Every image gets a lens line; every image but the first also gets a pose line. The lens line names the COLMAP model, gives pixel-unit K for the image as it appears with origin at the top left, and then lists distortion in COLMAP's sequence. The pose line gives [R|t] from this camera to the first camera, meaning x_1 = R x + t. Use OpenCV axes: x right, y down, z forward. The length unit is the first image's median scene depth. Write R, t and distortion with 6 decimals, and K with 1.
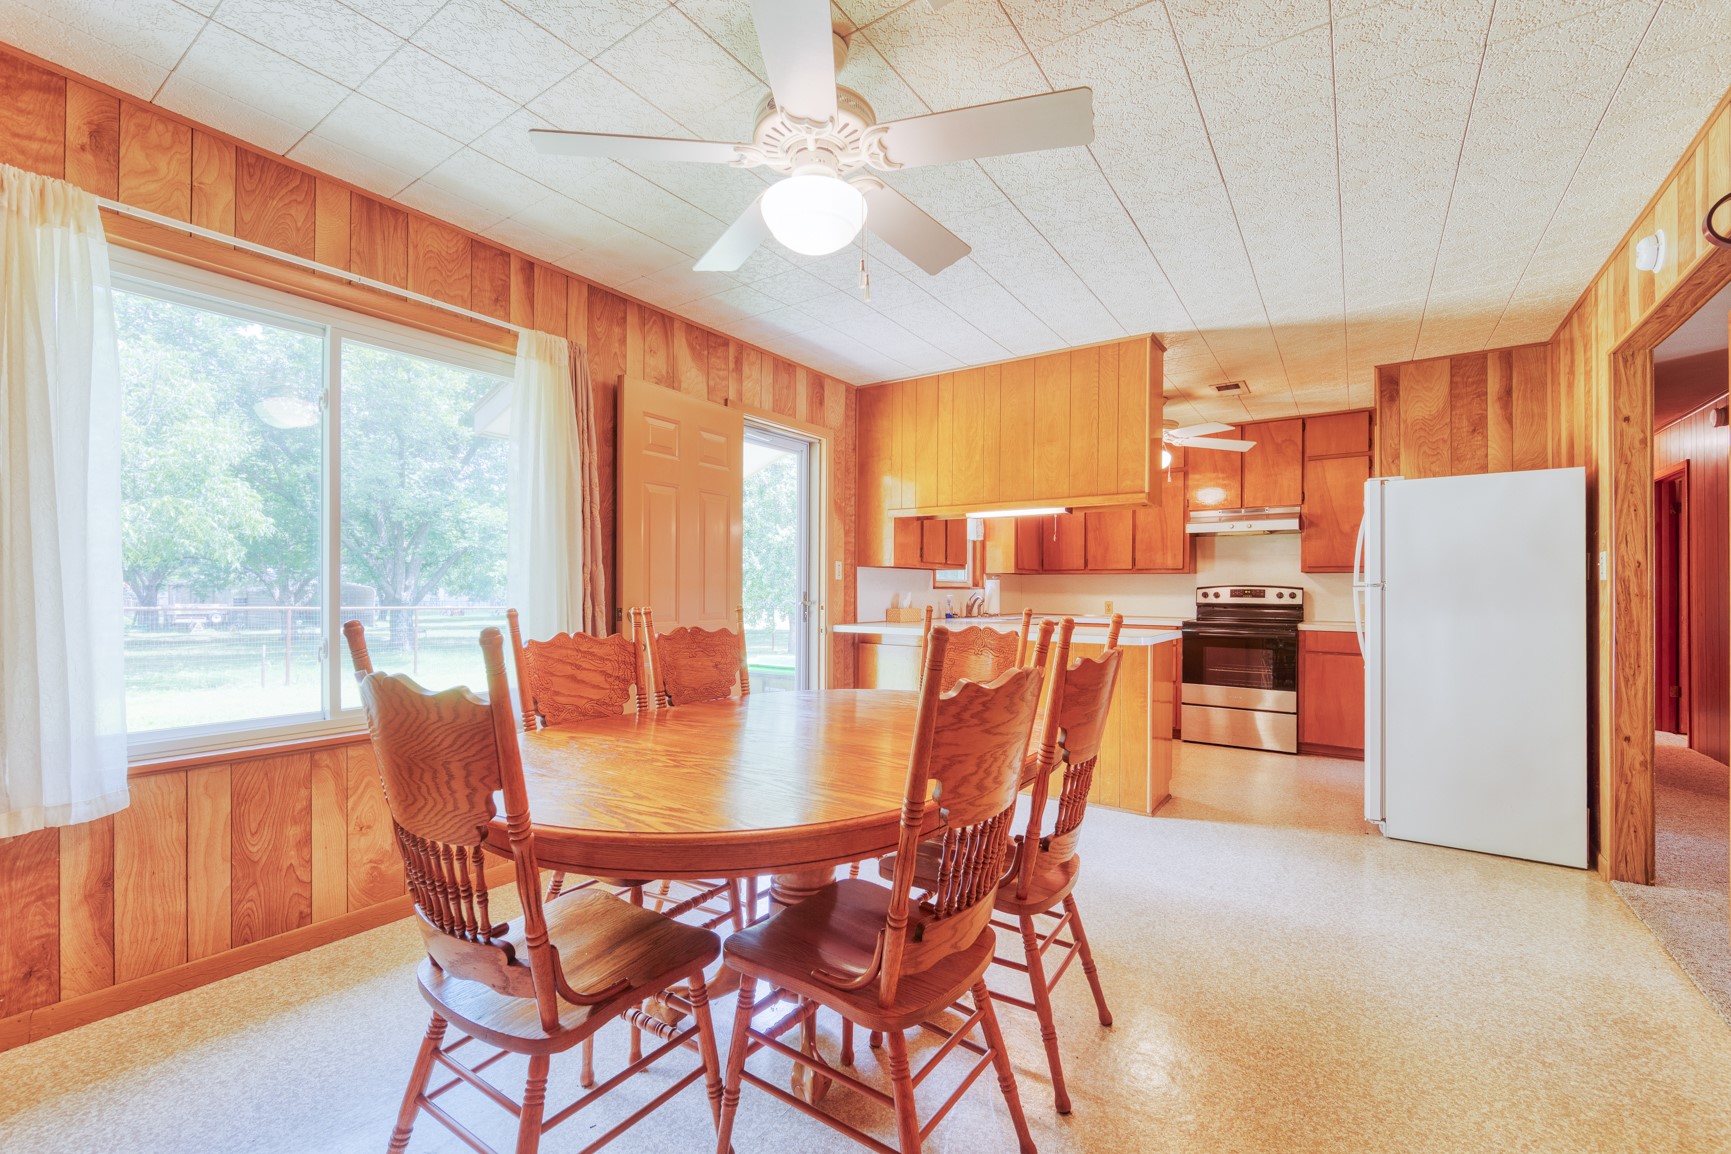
lens RADIAL K [[705.6, 0, 869.7], [0, 705.6, 588.3], [0, 0, 1]] dist [-0.001760, 0.000113]
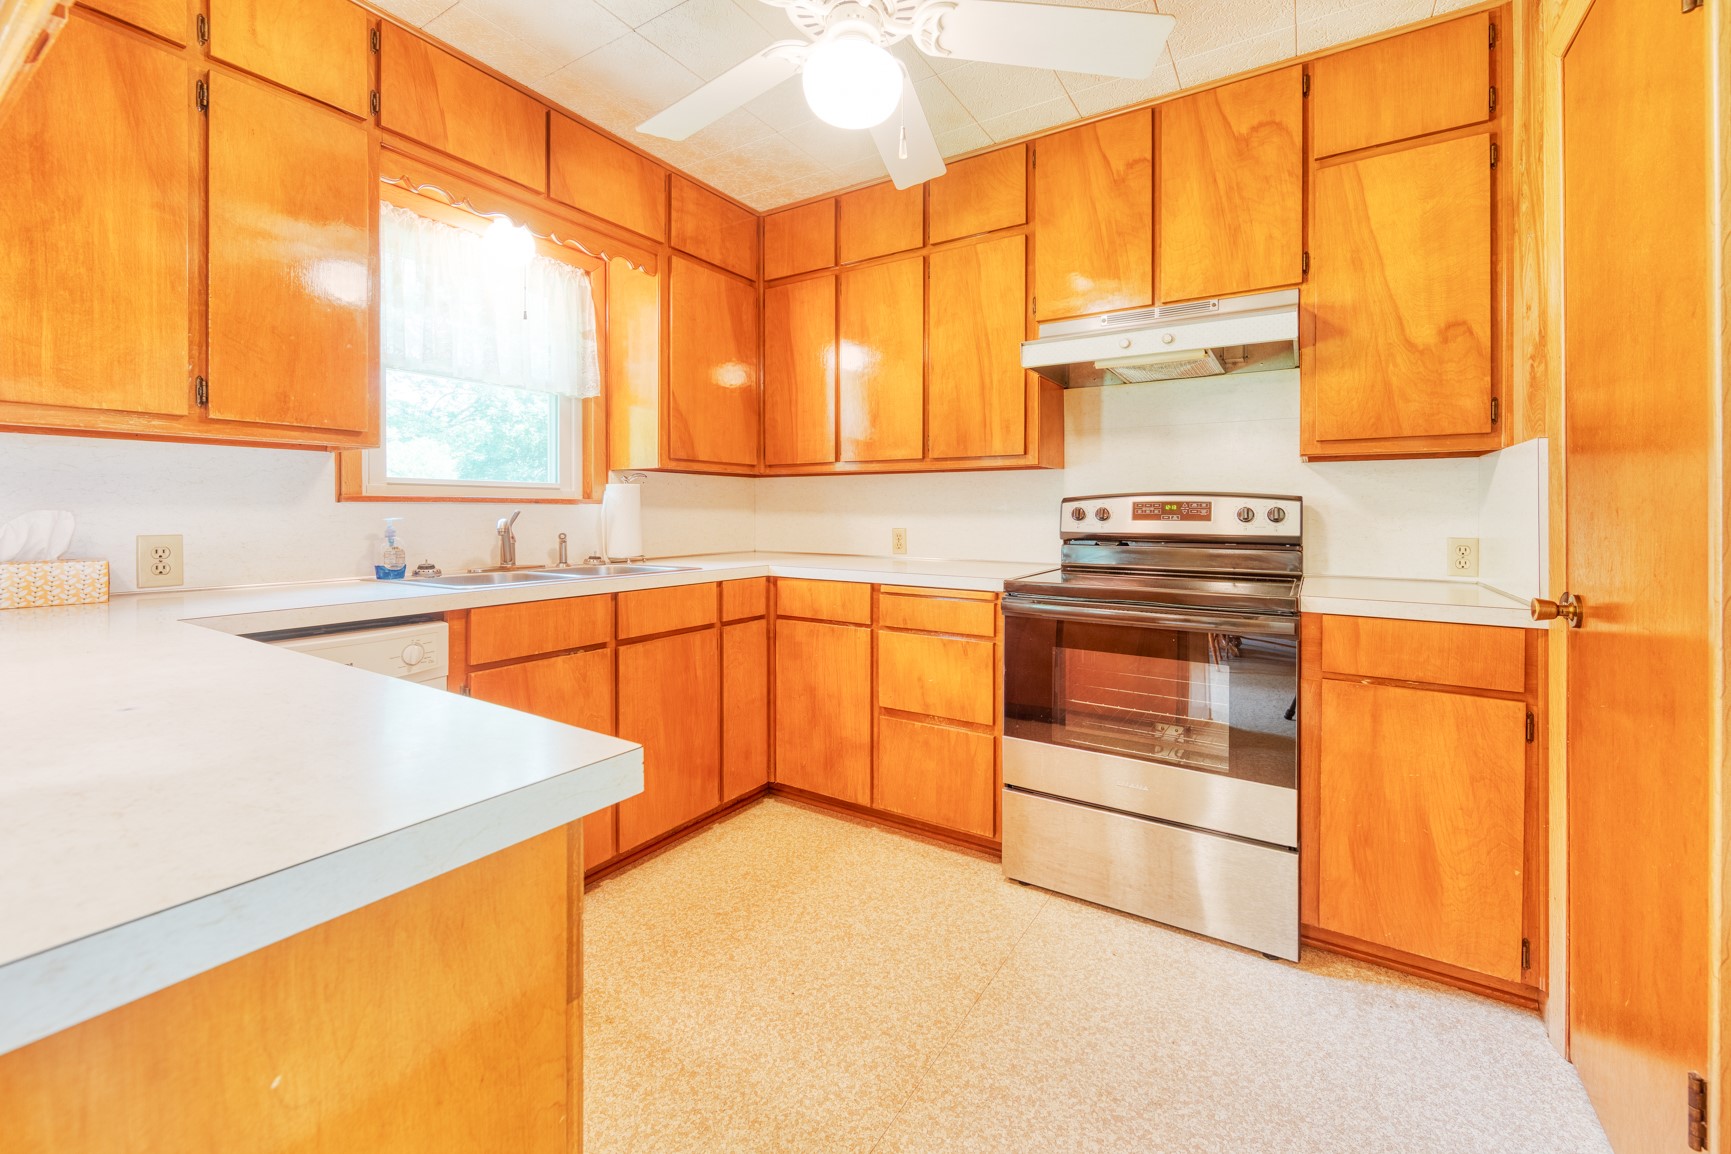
lens RADIAL K [[705.6, 0, 844.4], [0, 705.6, 505.1], [0, 0, 1]] dist [-0.001760, 0.000113]
pose [[0.999553, -0.003265, 0.029723, 0.335149], [0.003325, 0.999993, -0.001966, 0.004097], [-0.029716, 0.002064, 0.999556, 0.595838]]
